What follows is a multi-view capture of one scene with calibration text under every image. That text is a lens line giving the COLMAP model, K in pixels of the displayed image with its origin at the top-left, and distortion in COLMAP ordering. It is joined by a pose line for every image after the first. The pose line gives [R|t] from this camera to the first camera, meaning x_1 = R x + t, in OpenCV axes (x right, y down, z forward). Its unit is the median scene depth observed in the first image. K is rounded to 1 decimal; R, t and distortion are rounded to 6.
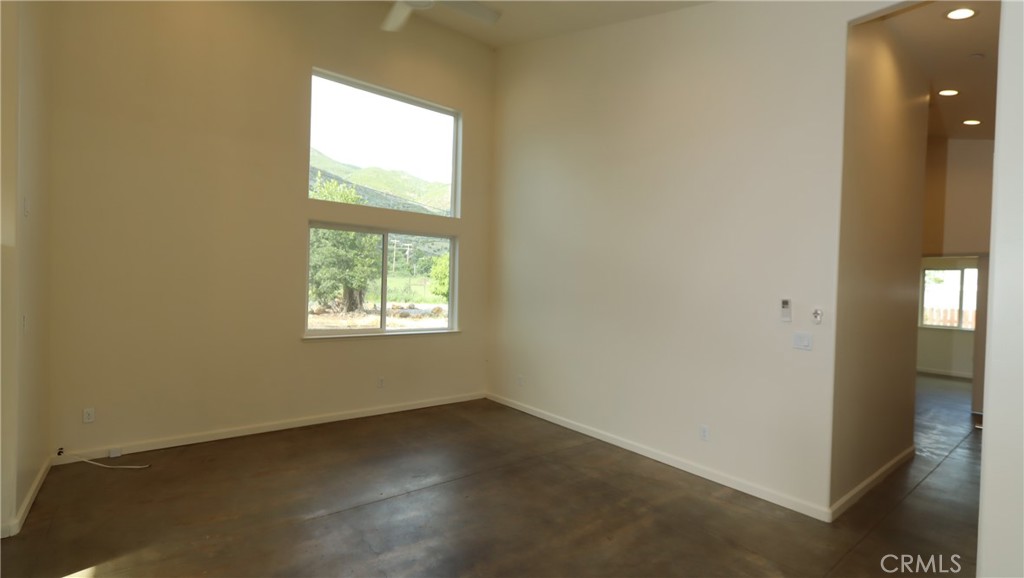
lens RADIAL K [[467.1, 0, 513.2], [0, 467.1, 291.6], [0, 0, 1]] dist [0.001450, -0.000198]
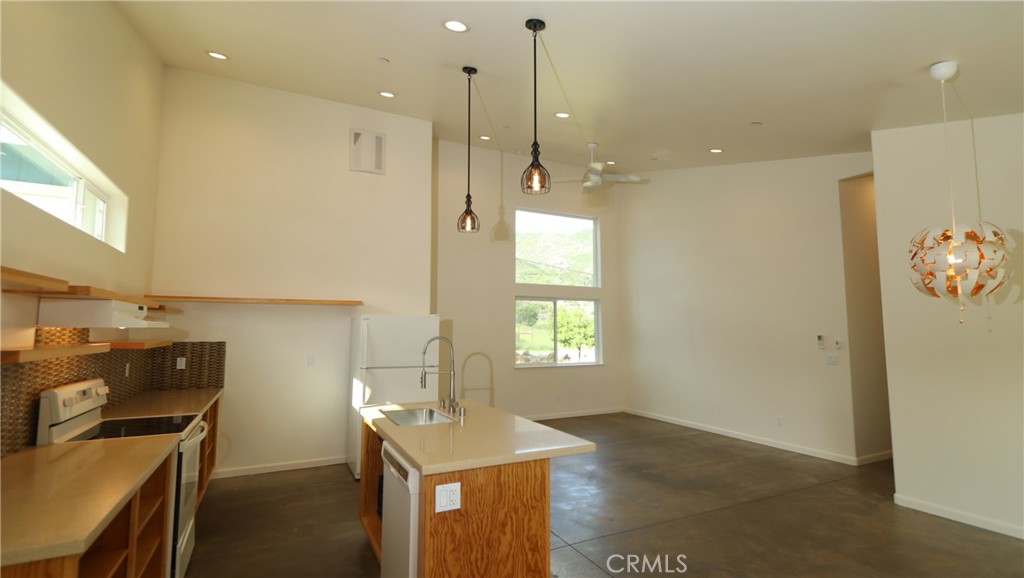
lens RADIAL K [[467.1, 0, 513.6], [0, 467.1, 291.2], [0, 0, 1]] dist [0.001450, -0.000198]
pose [[0.979651, -0.046706, -0.195197, -0.120654], [0.026591, 0.994177, -0.104430, 0.003793], [0.198938, 0.097114, 0.975188, -0.634591]]
